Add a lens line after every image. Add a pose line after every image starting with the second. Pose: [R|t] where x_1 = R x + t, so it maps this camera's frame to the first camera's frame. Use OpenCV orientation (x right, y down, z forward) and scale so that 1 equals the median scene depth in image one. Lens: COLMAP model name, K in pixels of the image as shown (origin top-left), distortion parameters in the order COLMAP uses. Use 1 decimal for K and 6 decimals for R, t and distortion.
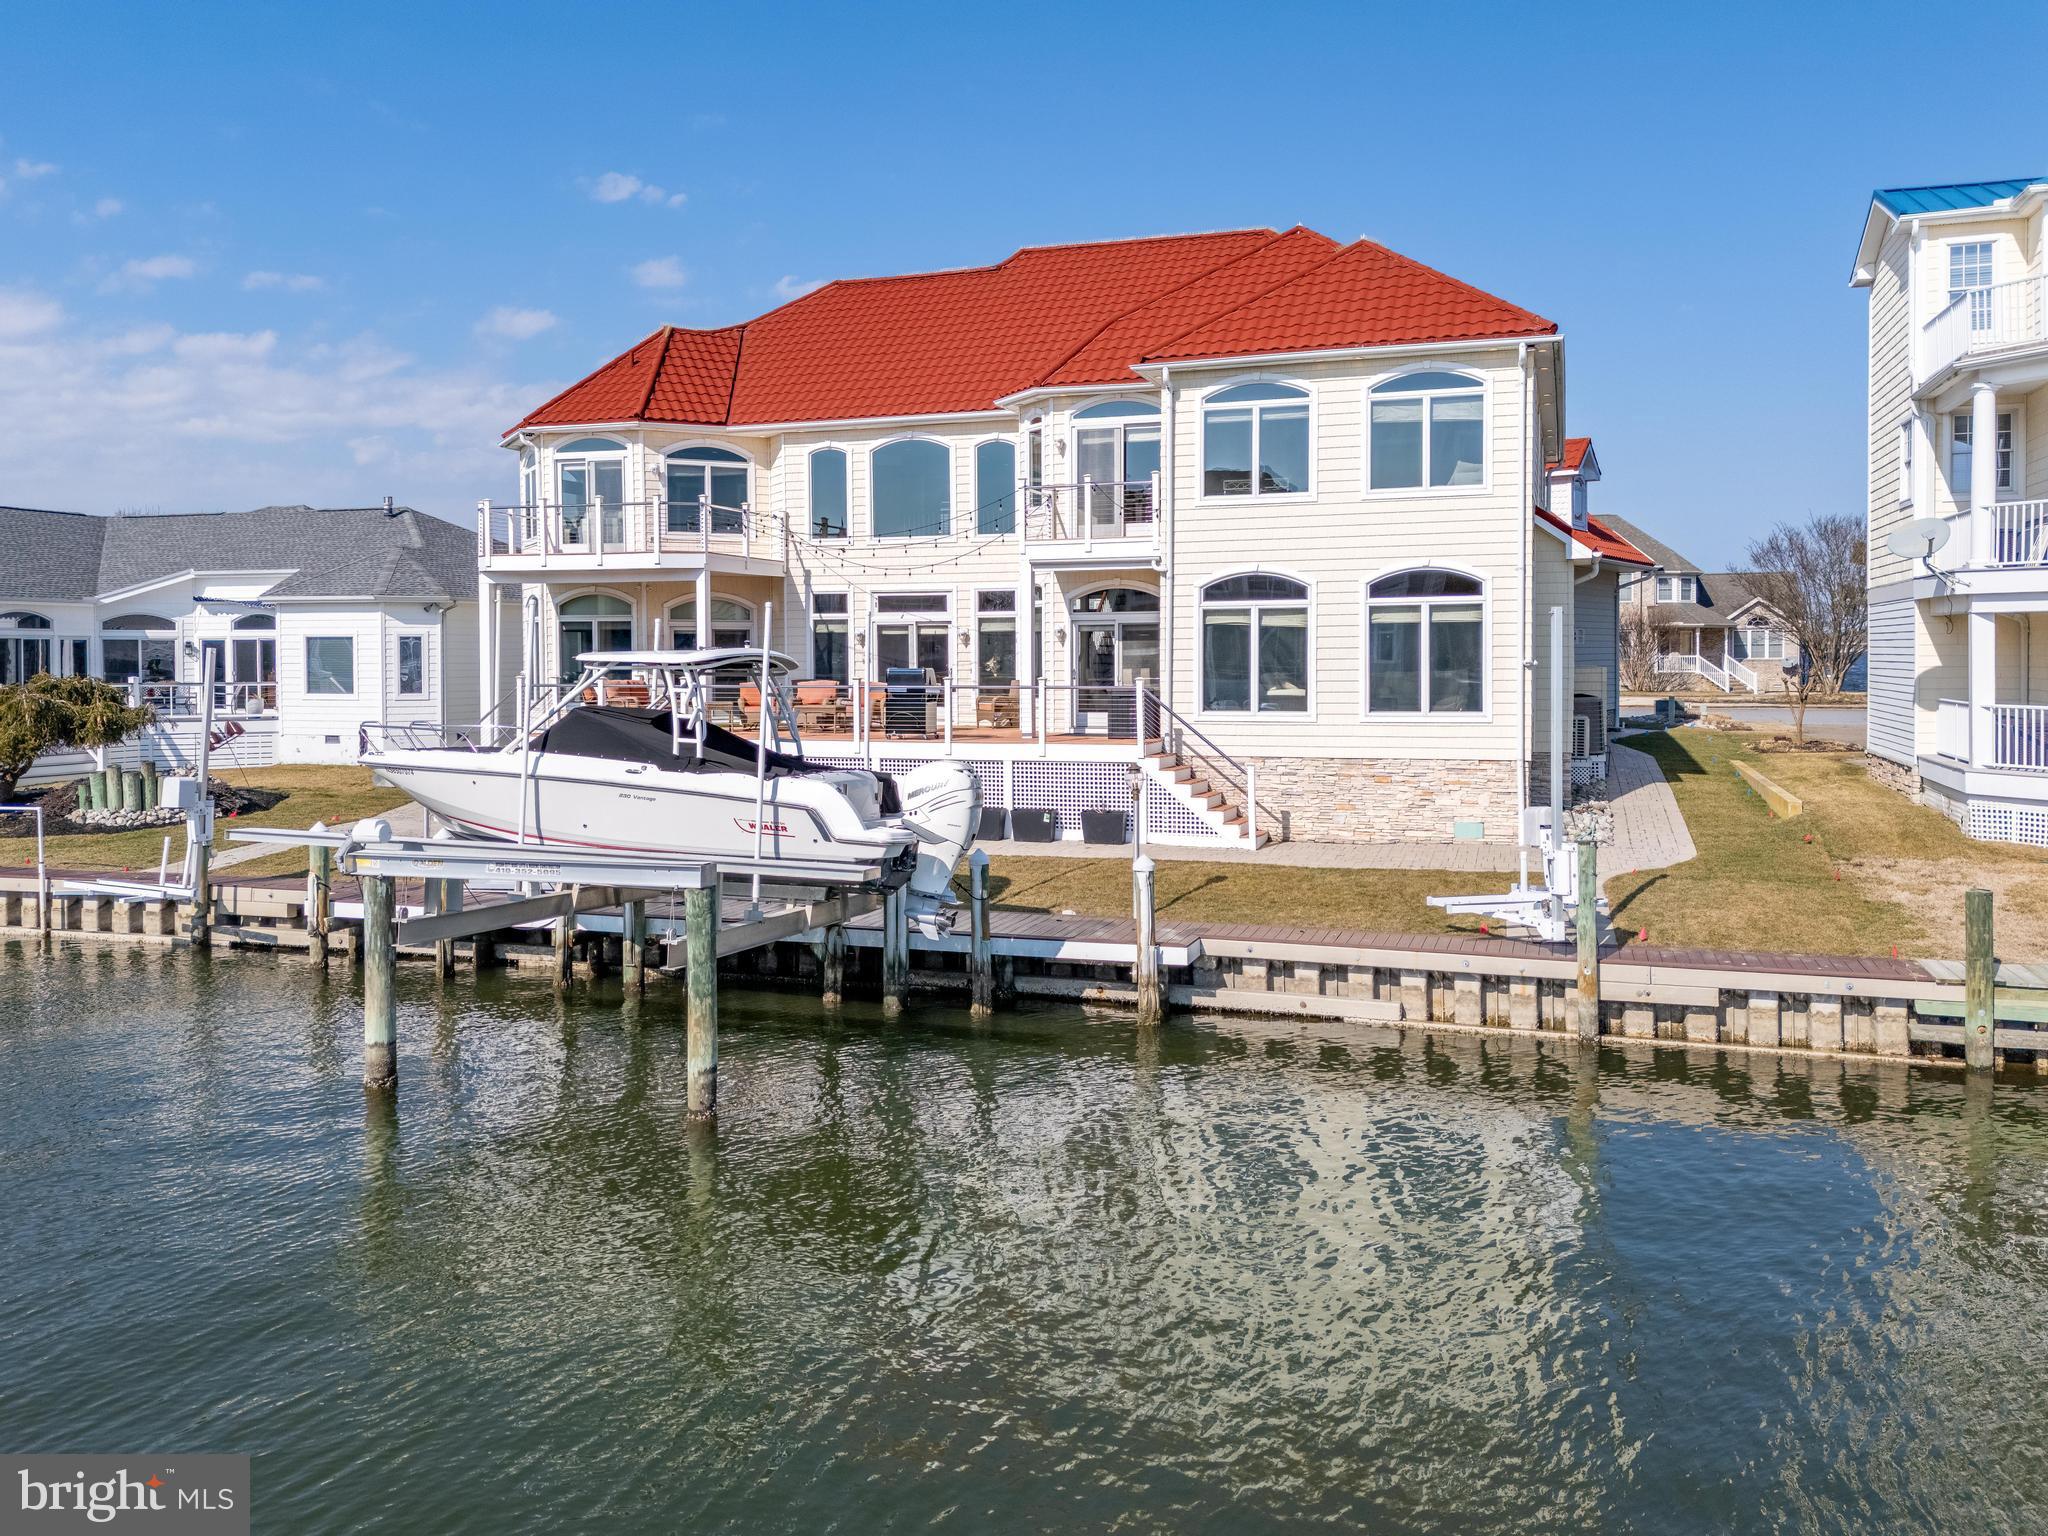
lens RADIAL K [[1627.2, 0, 1020.7], [0, 1627.2, 675.4], [0, 0, 1]] dist [0.025555, -0.007465]
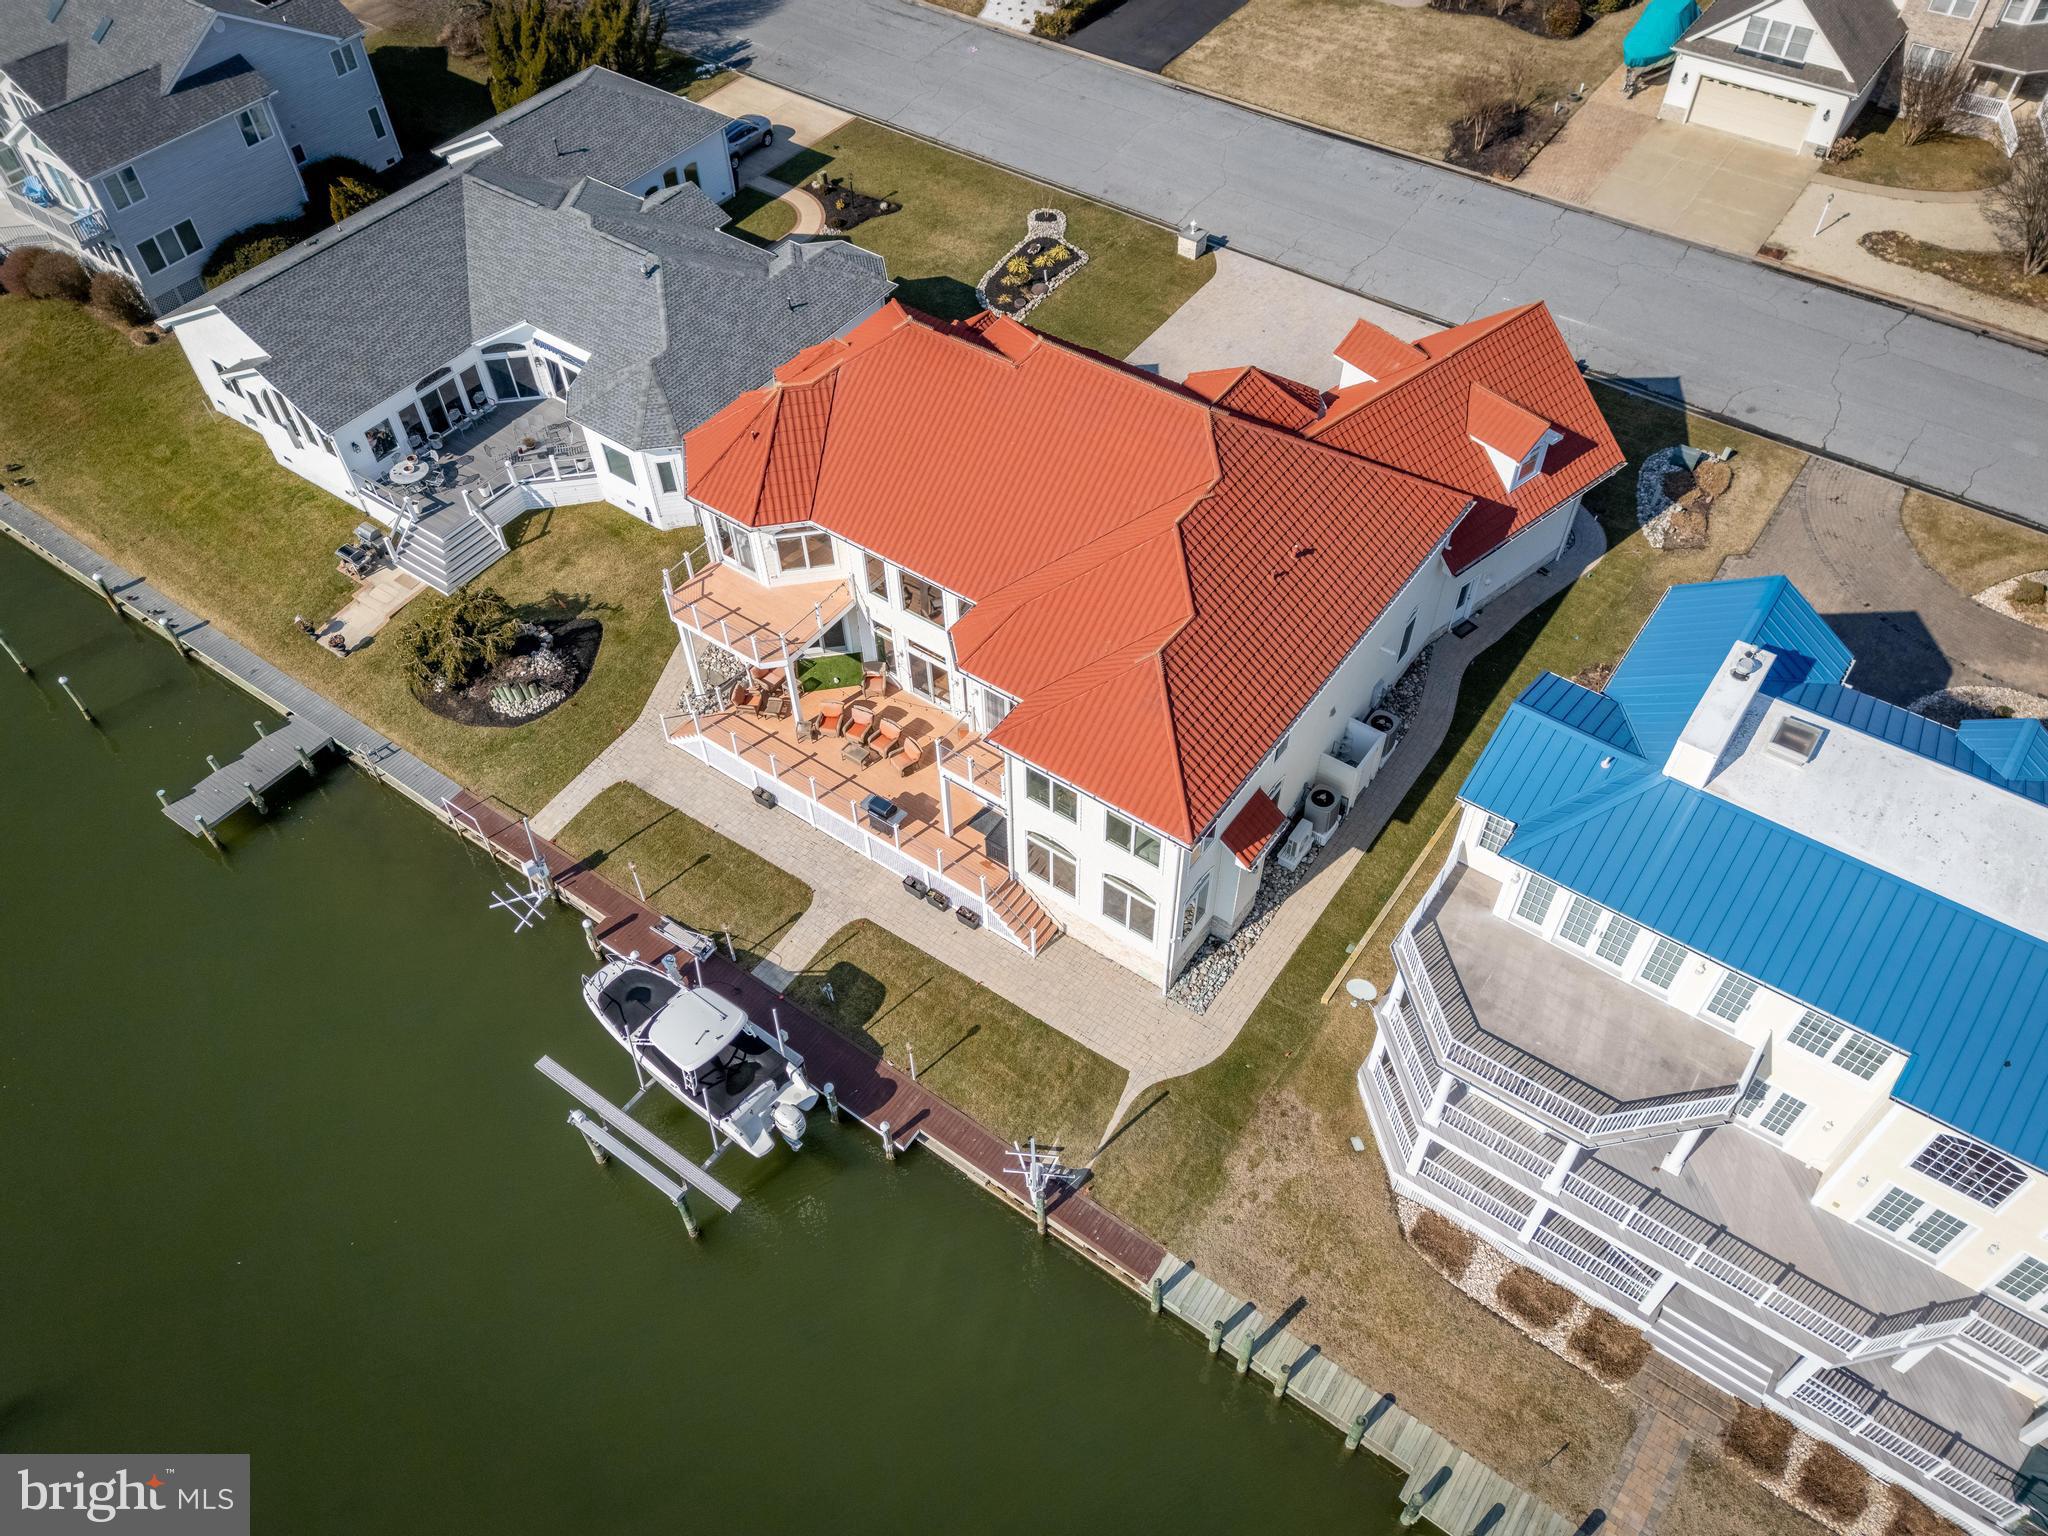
lens RADIAL K [[1492.6, 0, 1024.0], [0, 1492.6, 768.0], [0, 0, 1]] dist [0.058155, -0.046297]
pose [[0.957472, 0.214130, -0.193379, 0.402639], [0.003507, 0.661544, 0.749898, -1.293310], [0.288505, -0.718684, 0.632659, 0.027679]]
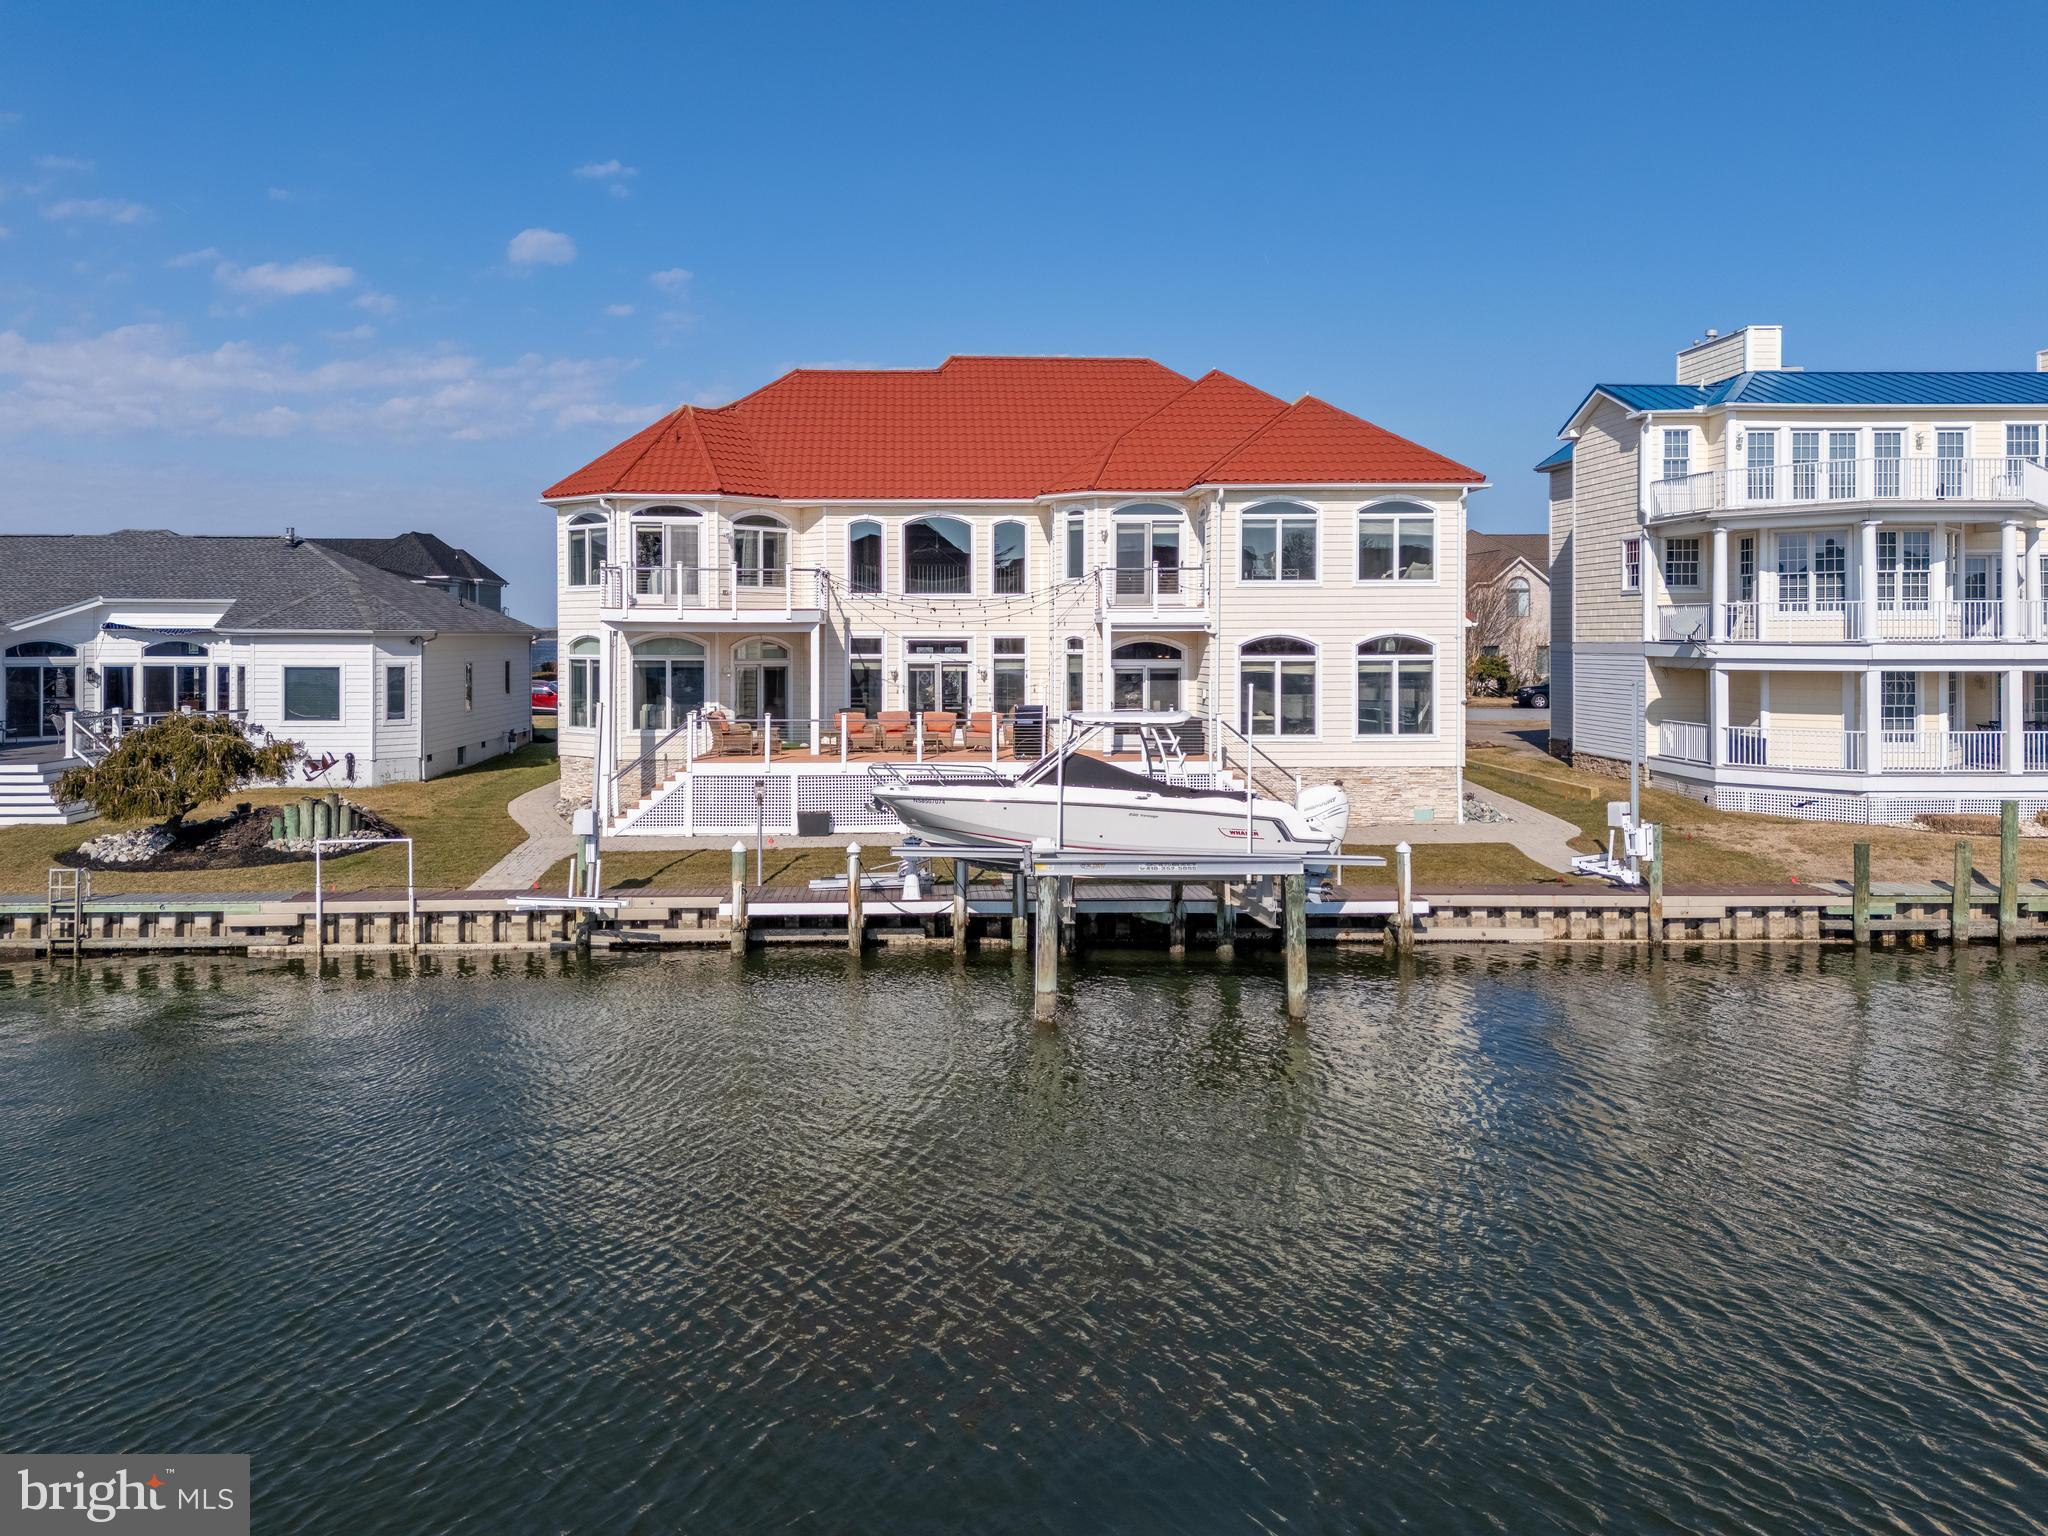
lens RADIAL K [[1562.3, 0, 977.5], [0, 1562.3, 627.2], [0, 0, 1]] dist [0.031783, -0.003558]
pose [[0.935927, 0.007007, 0.352124, -0.561863], [0.000561, 0.999771, -0.021387, -0.040912], [-0.352193, 0.020214, 0.935709, -0.167104]]
